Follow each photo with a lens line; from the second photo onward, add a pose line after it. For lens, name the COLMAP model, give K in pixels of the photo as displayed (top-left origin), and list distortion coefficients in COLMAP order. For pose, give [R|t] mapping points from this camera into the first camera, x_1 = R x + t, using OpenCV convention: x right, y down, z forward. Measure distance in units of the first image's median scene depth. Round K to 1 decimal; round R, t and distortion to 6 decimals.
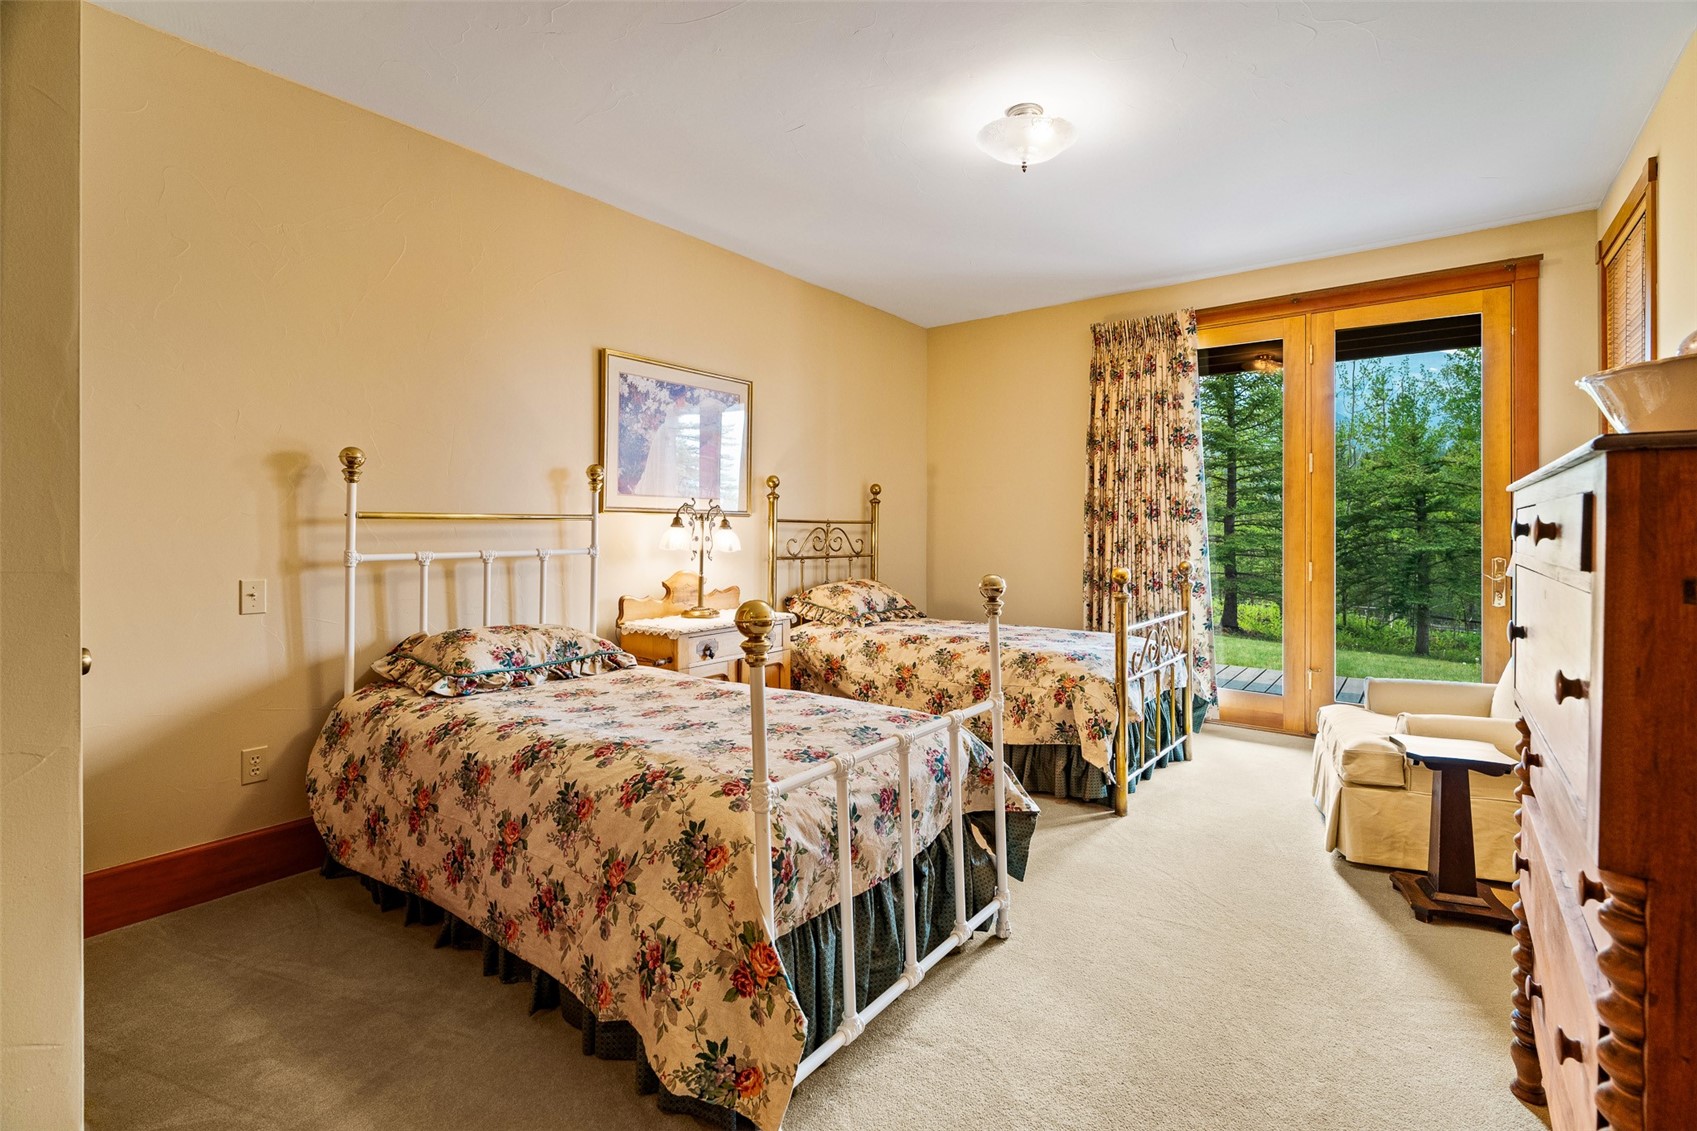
lens RADIAL K [[767.0, 0, 851.2], [0, 767.0, 529.7], [0, 0, 1]] dist [-0.015702, 0.006386]
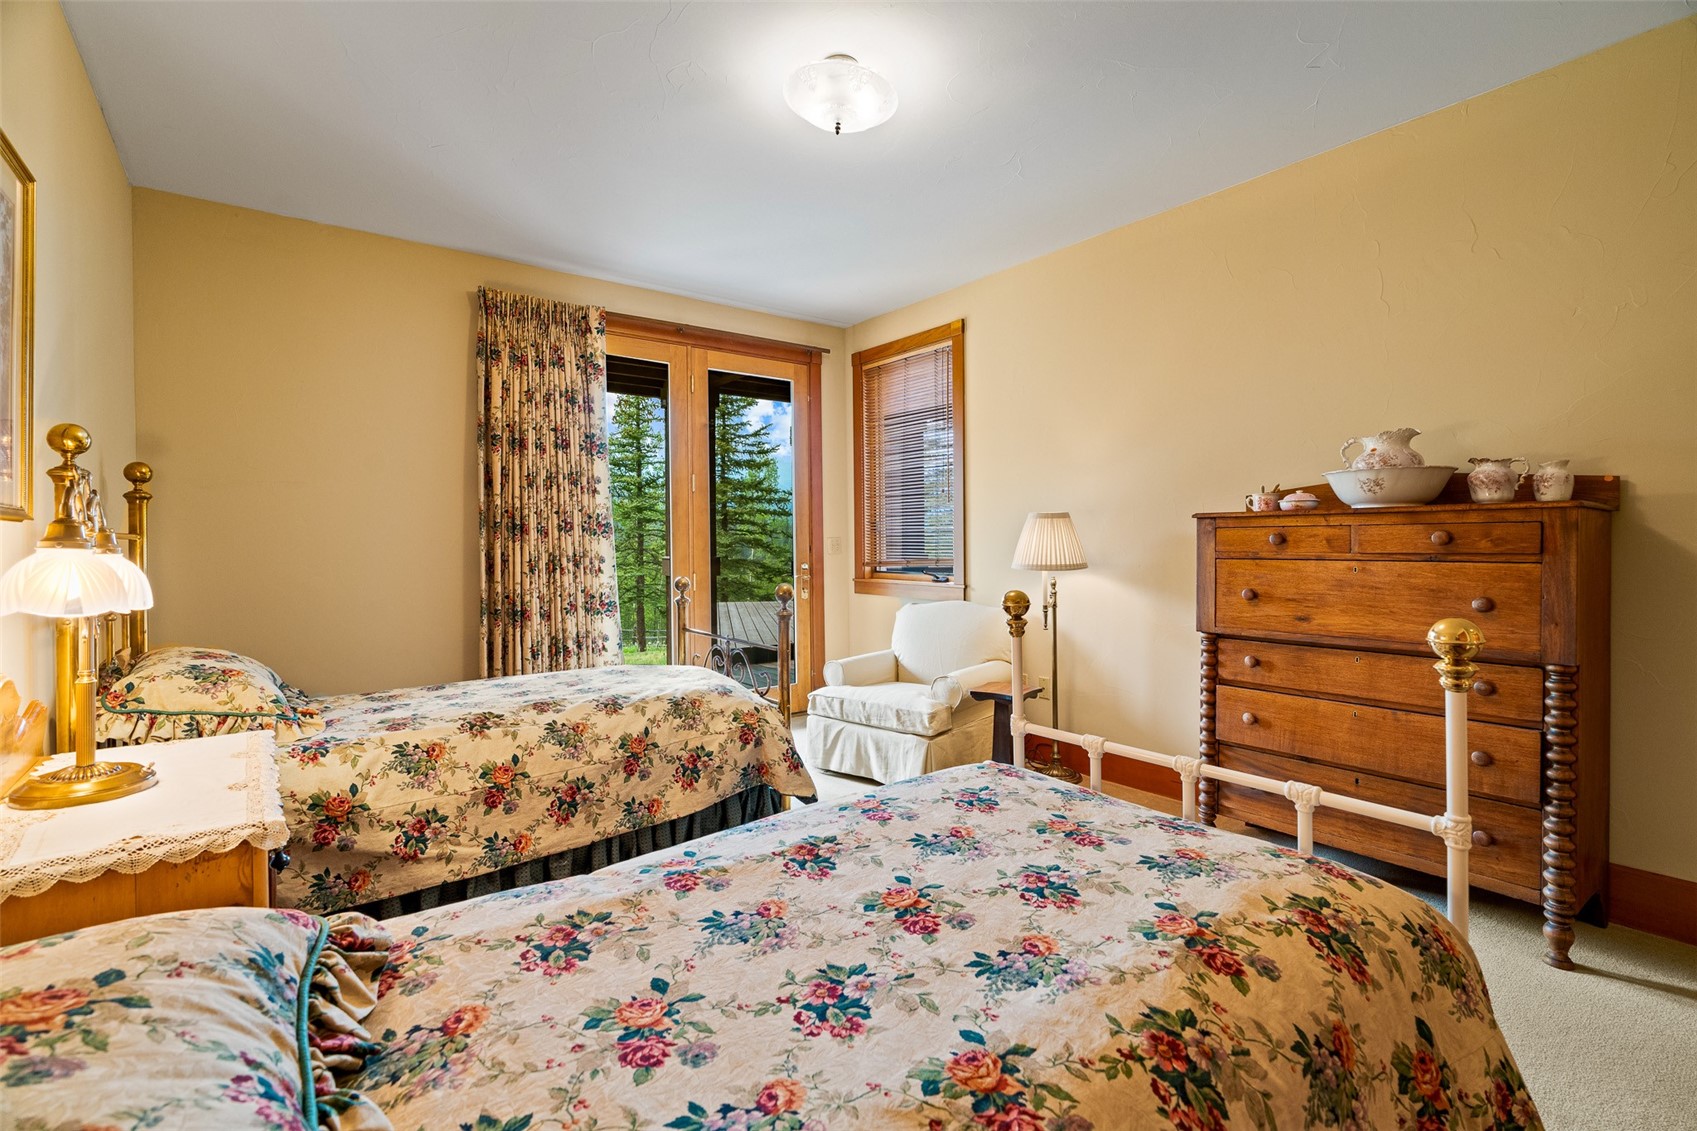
lens RADIAL K [[767.0, 0, 844.8], [0, 767.0, 549.2], [0, 0, 1]] dist [-0.015702, 0.006386]
pose [[0.267143, -0.015074, 0.963539, -0.375956], [0.010222, 0.999866, 0.012808, -0.003726], [-0.963603, 0.006428, 0.267261, 0.461845]]
